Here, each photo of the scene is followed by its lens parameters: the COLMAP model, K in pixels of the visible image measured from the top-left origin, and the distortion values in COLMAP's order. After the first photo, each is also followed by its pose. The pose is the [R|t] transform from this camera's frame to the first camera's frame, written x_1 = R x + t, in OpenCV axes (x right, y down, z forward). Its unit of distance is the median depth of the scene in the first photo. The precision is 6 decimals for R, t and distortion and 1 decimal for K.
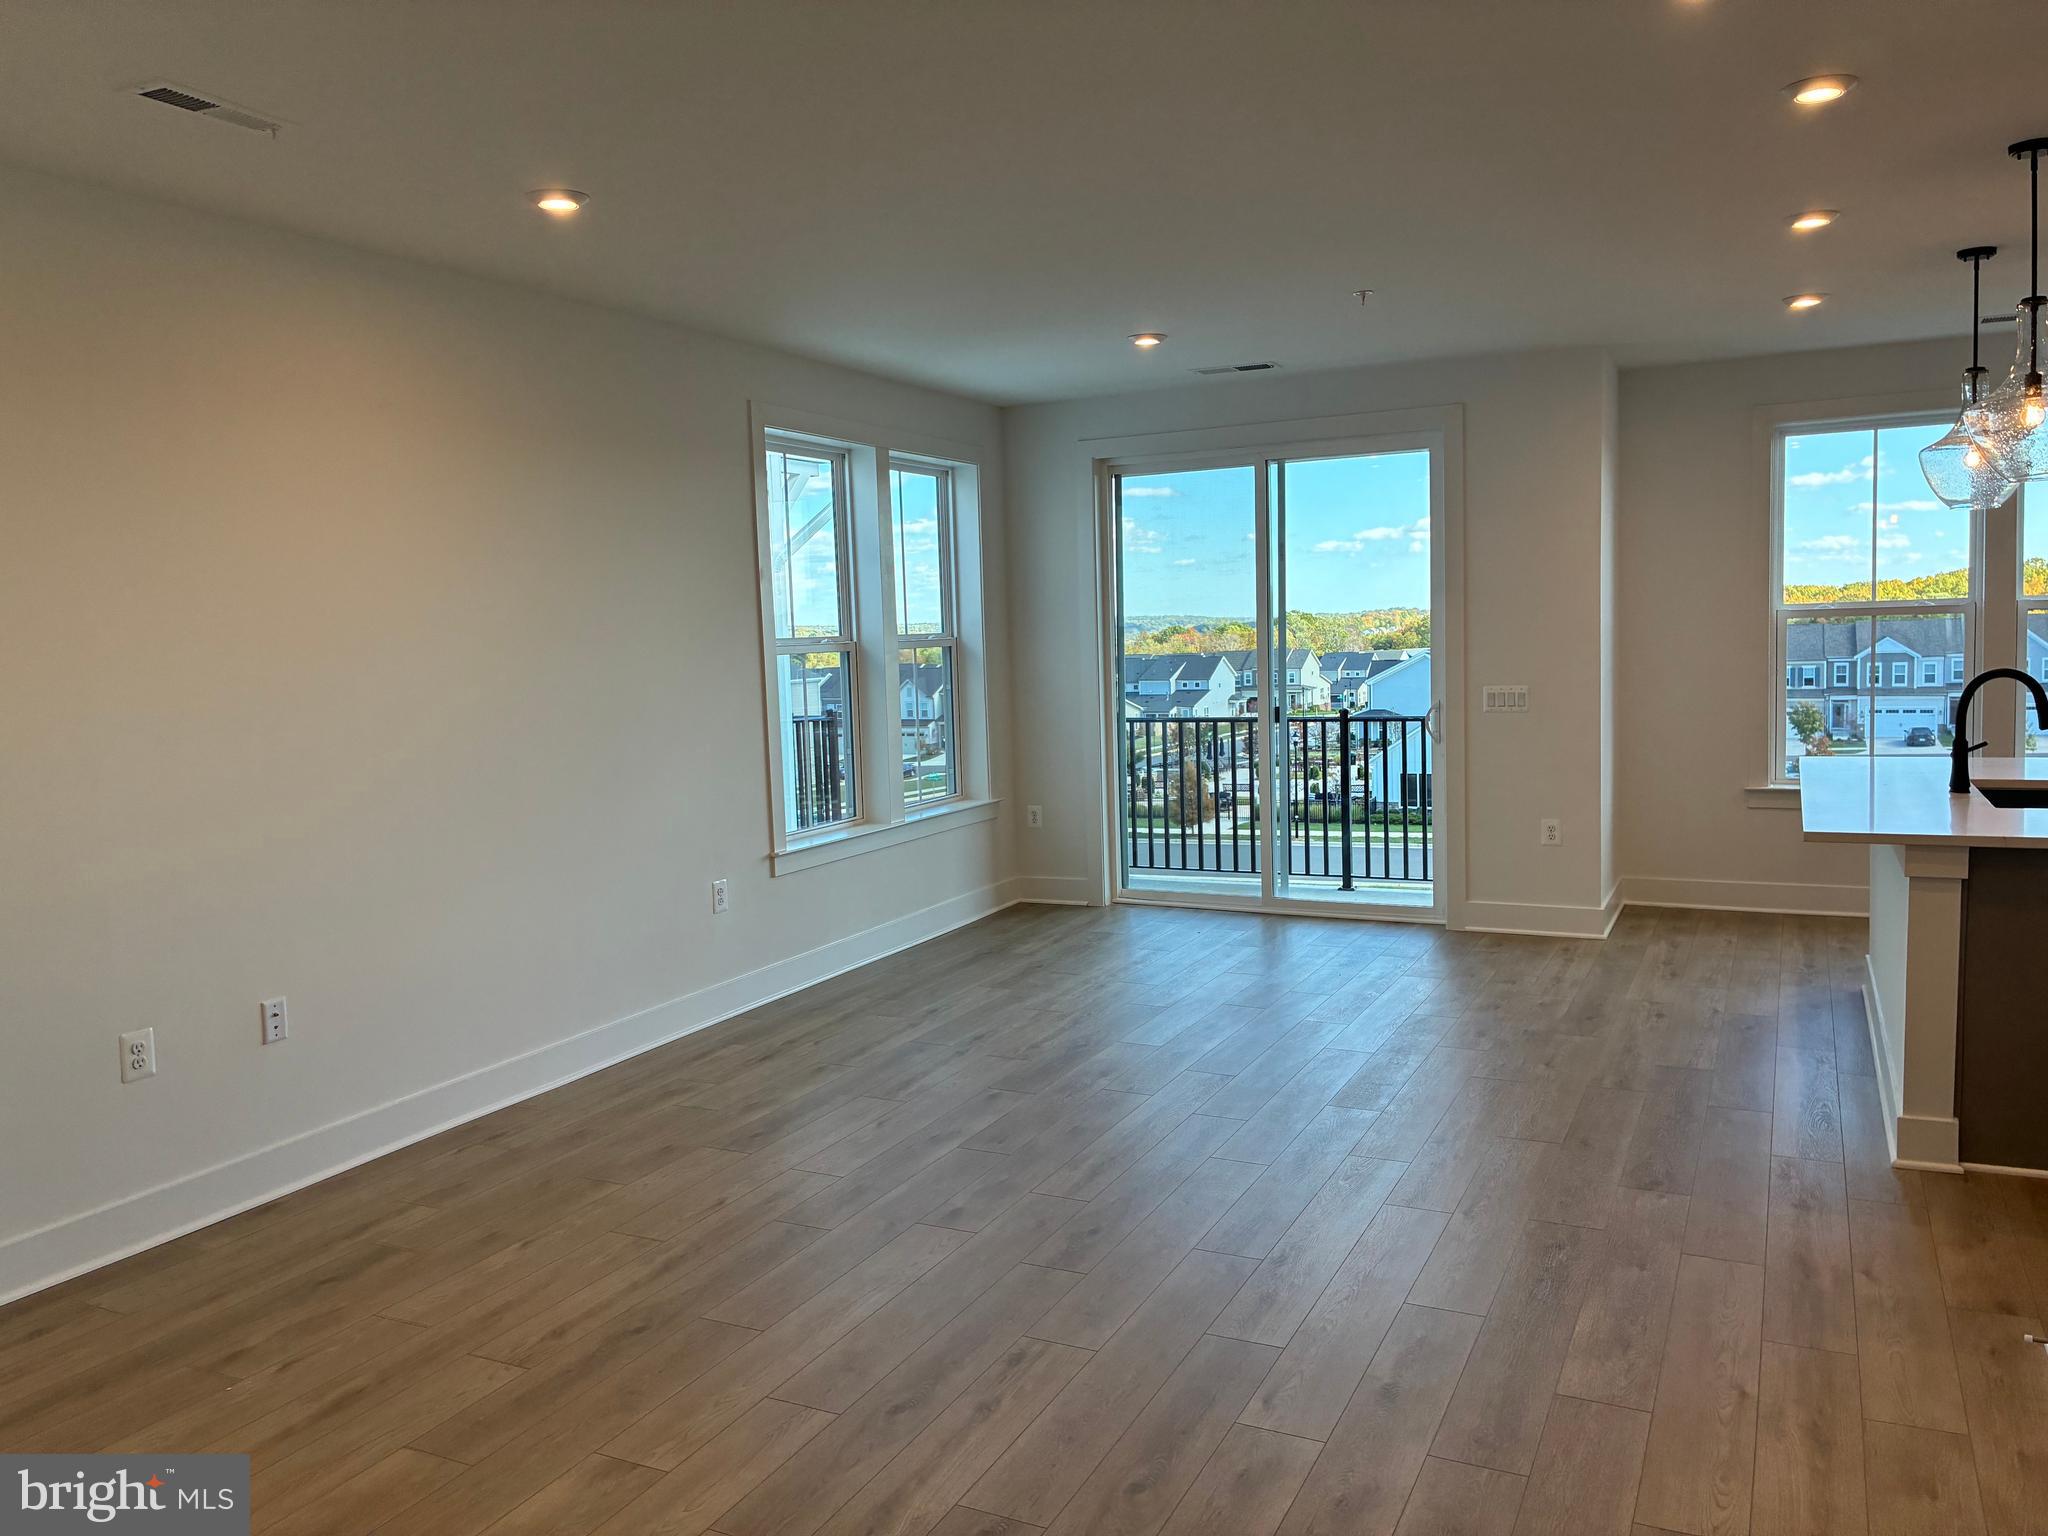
lens RADIAL K [[1552.2, 0, 1018.4], [0, 1552.2, 768.2], [0, 0, 1]] dist [0.049619, -0.063311]
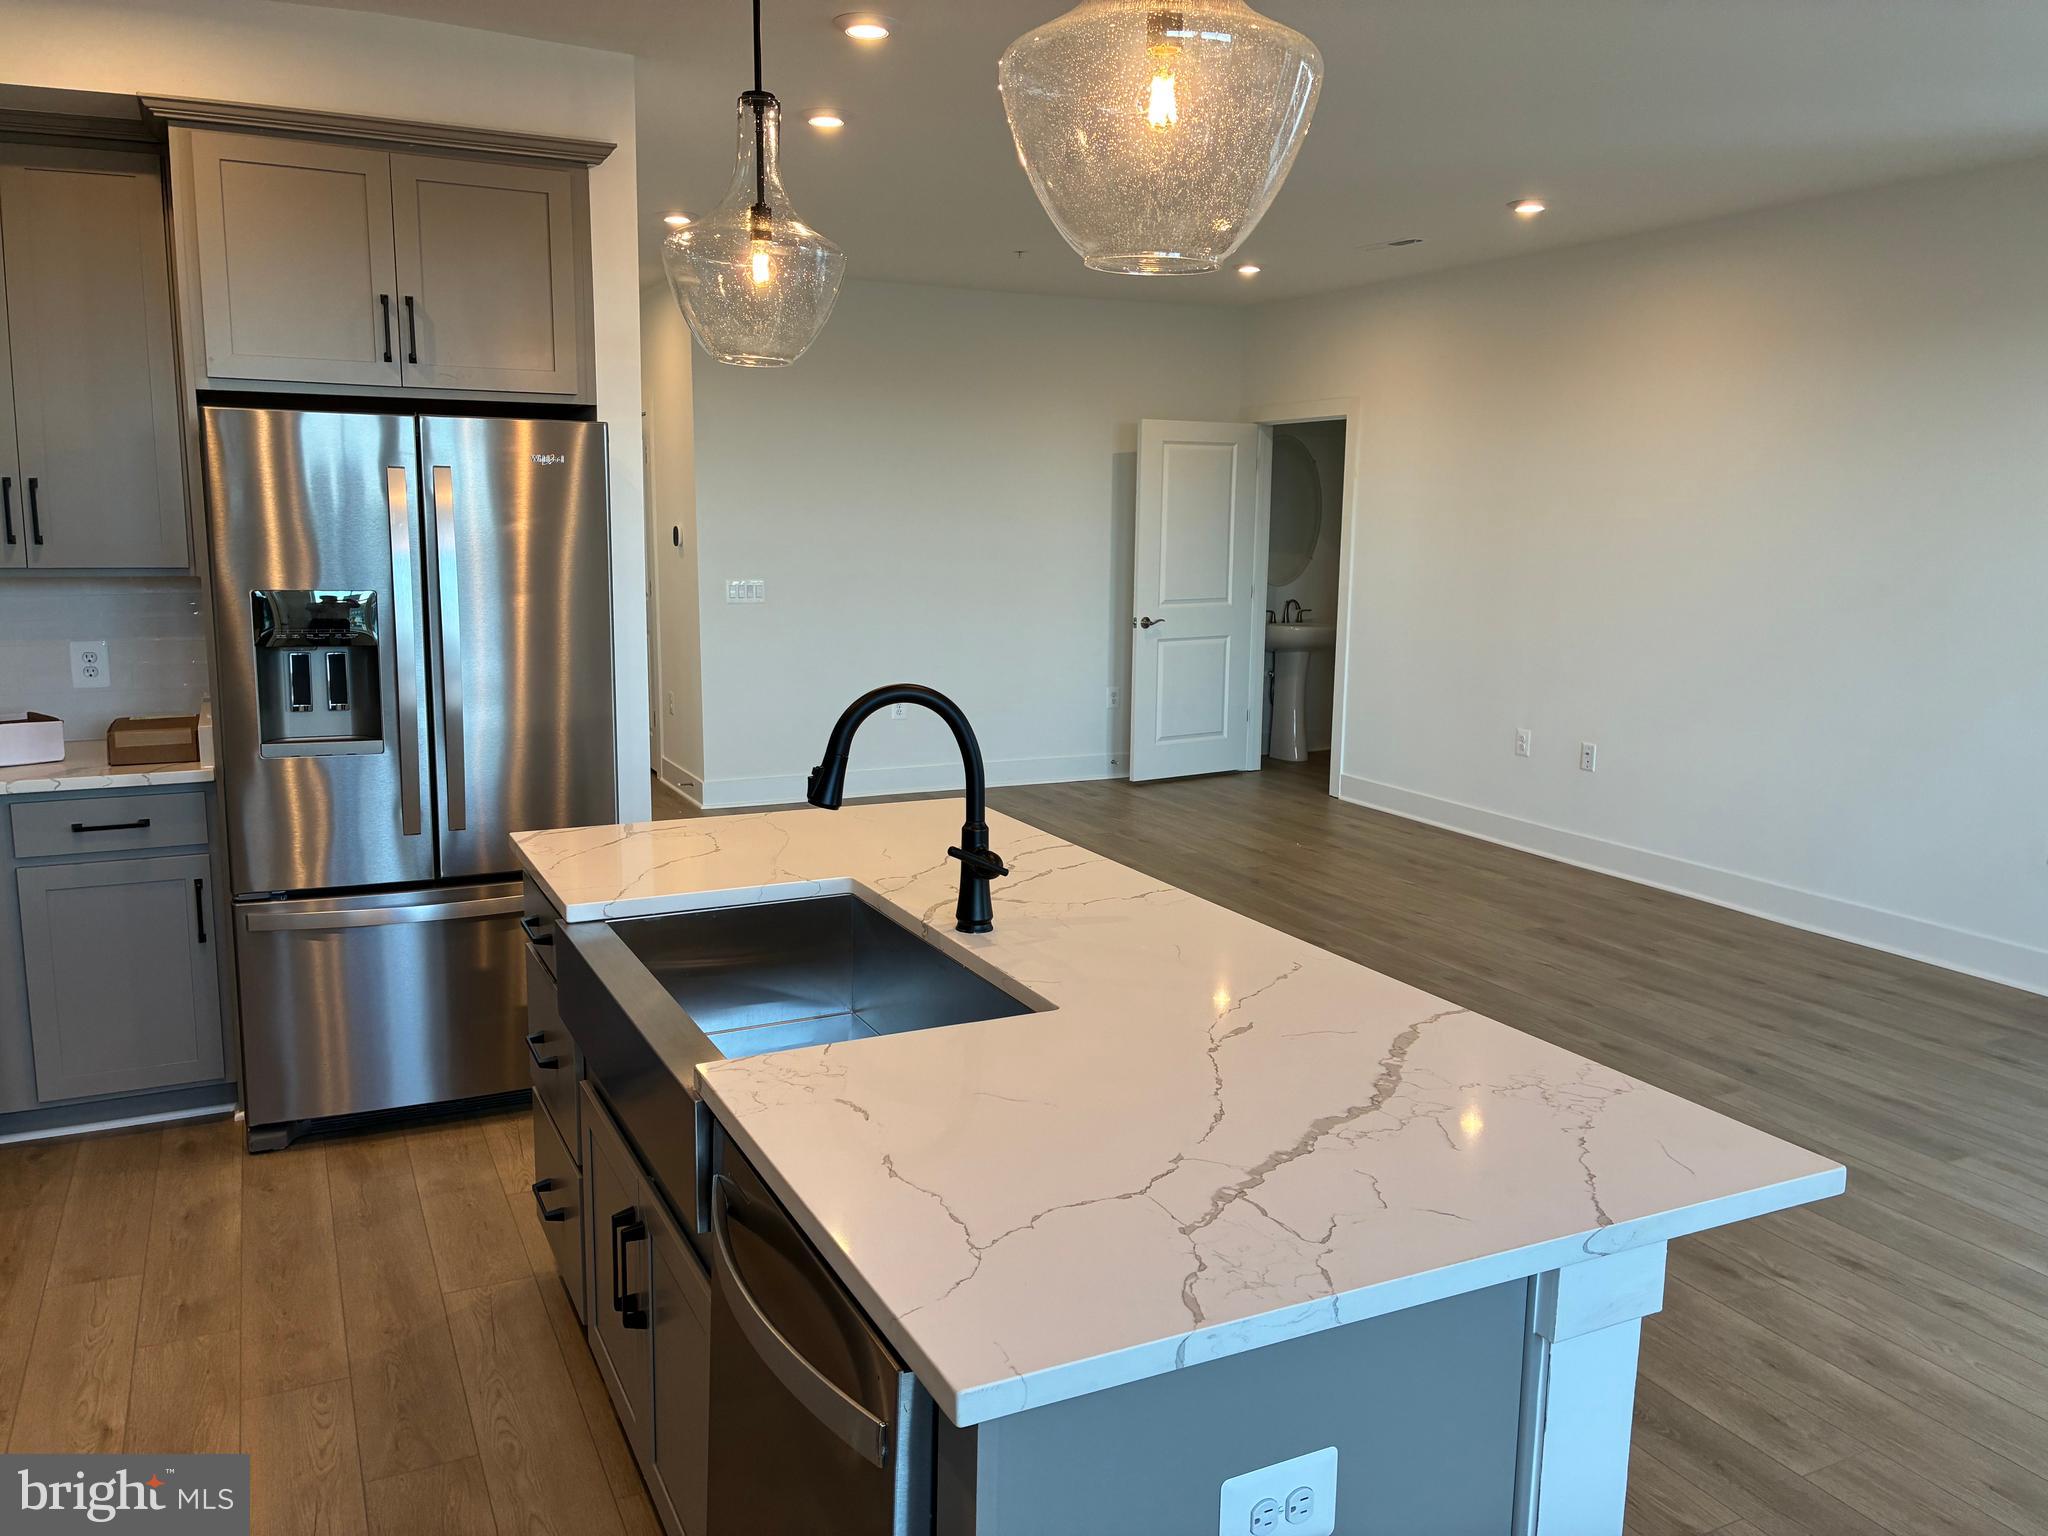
lens RADIAL K [[1552.2, 0, 1018.4], [0, 1552.2, 768.2], [0, 0, 1]] dist [0.049619, -0.063311]
pose [[-0.615338, 0.151124, -0.773641, 1.017284], [-0.068604, 0.967459, 0.243550, -0.158934], [0.785272, 0.202941, -0.584946, 1.368494]]
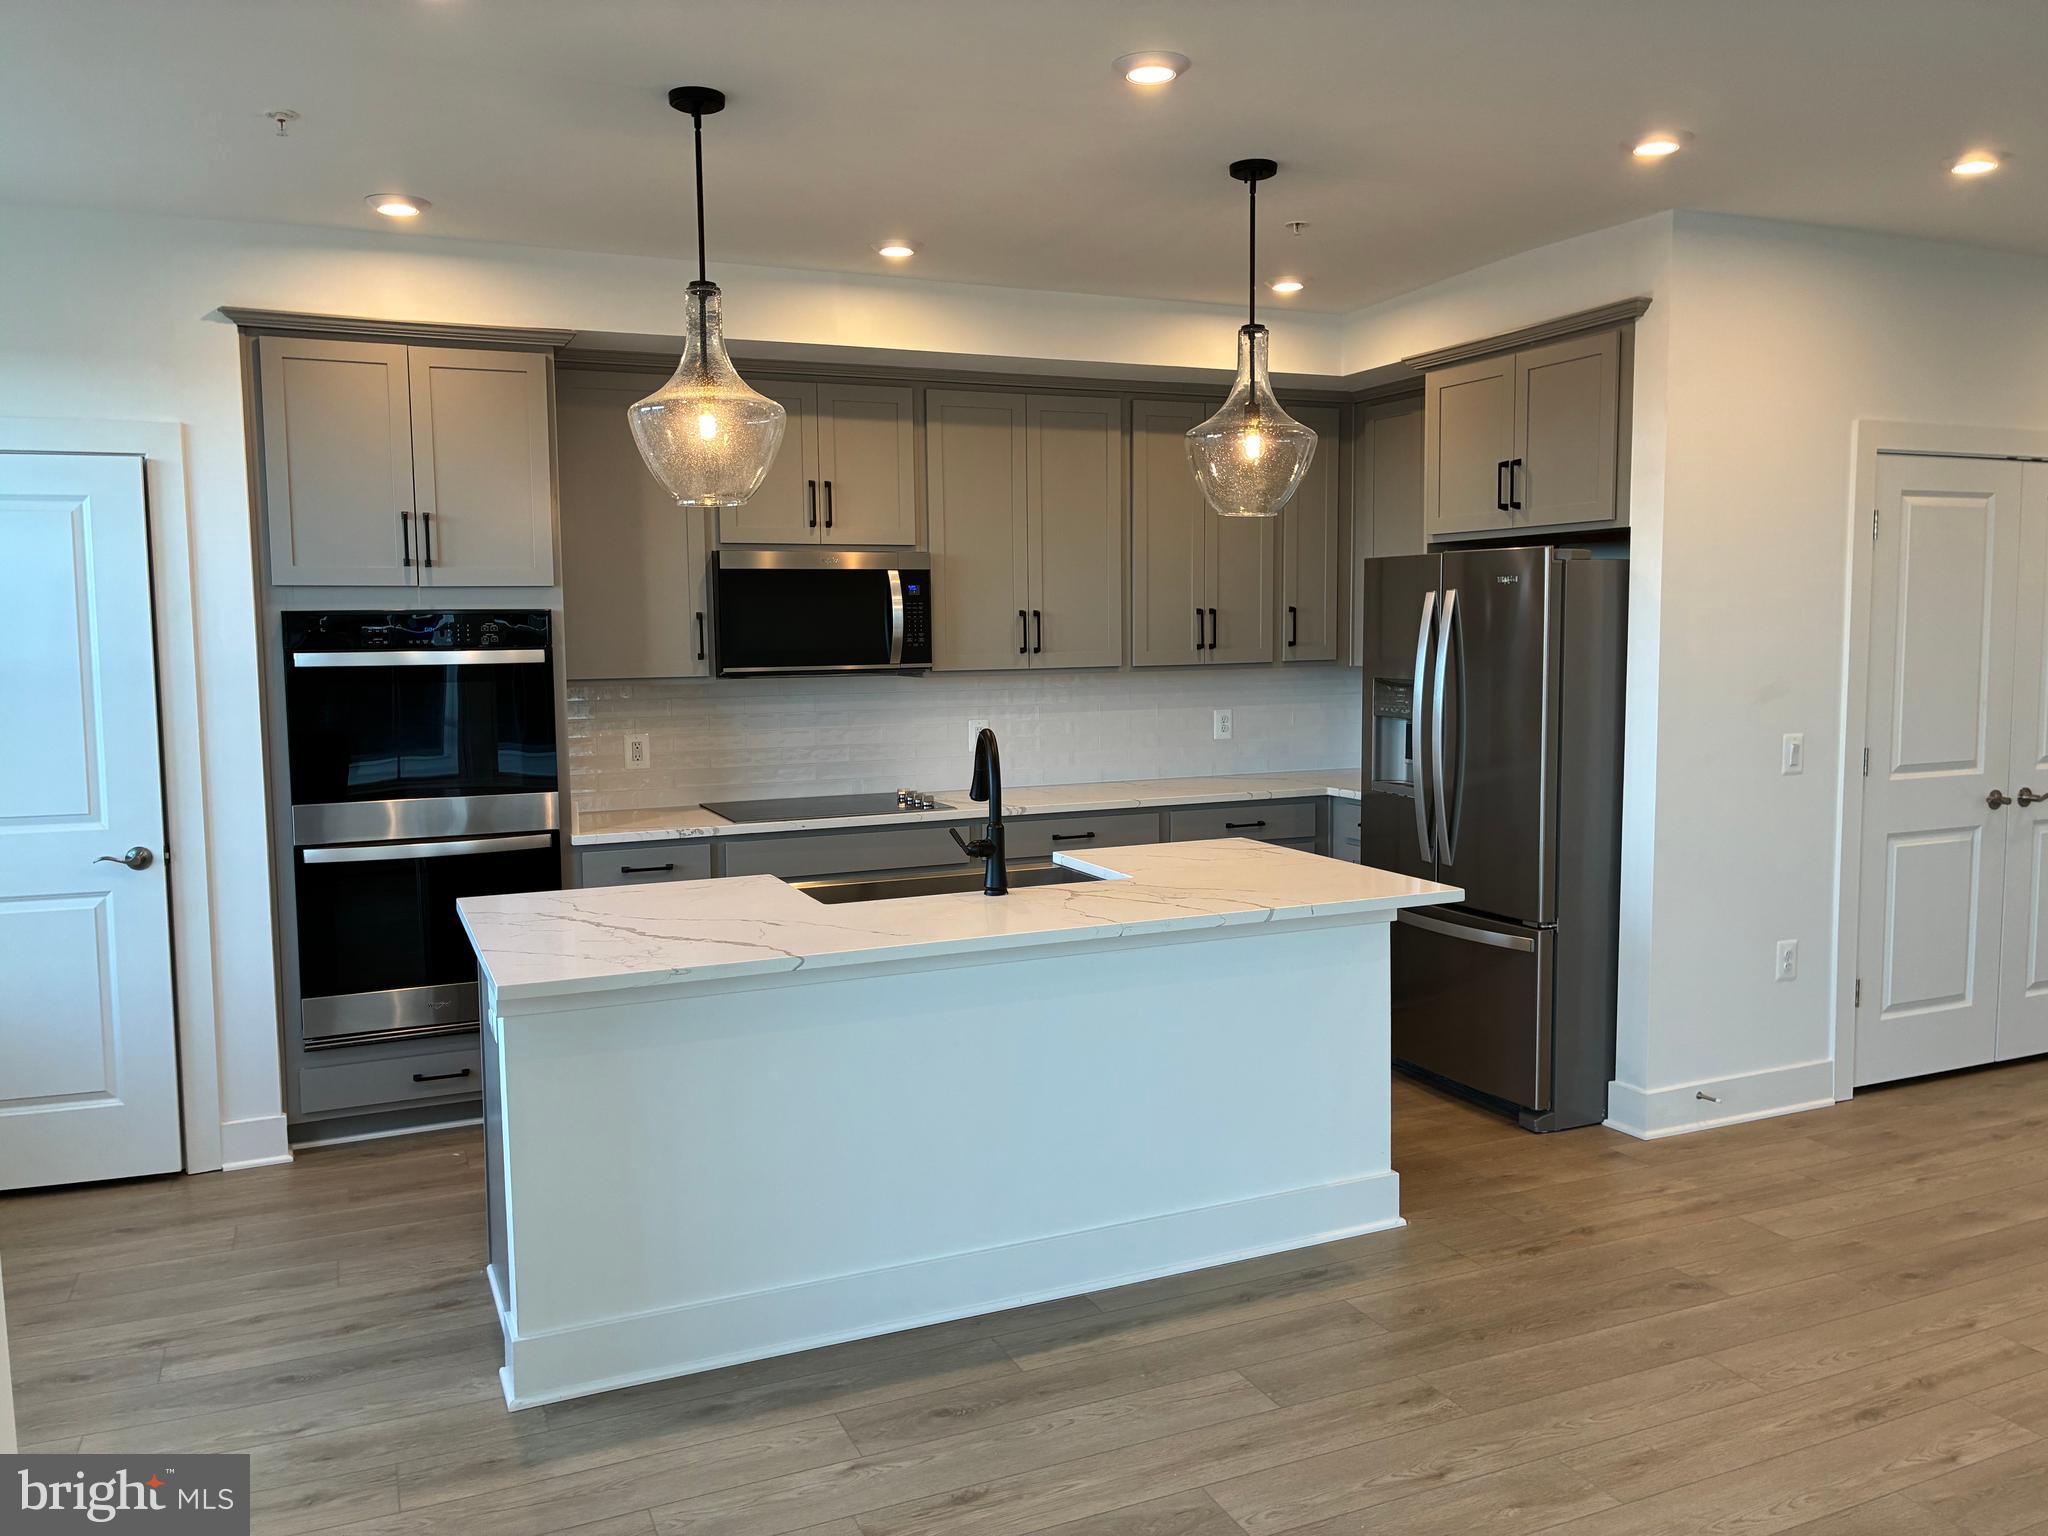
lens RADIAL K [[1552.2, 0, 1018.4], [0, 1552.2, 768.2], [0, 0, 1]] dist [0.049619, -0.063311]
pose [[-0.760893, -0.031353, 0.648119, 0.111338], [0.092303, 0.983445, 0.155938, -0.170424], [-0.642279, 0.178475, -0.745402, 1.607492]]
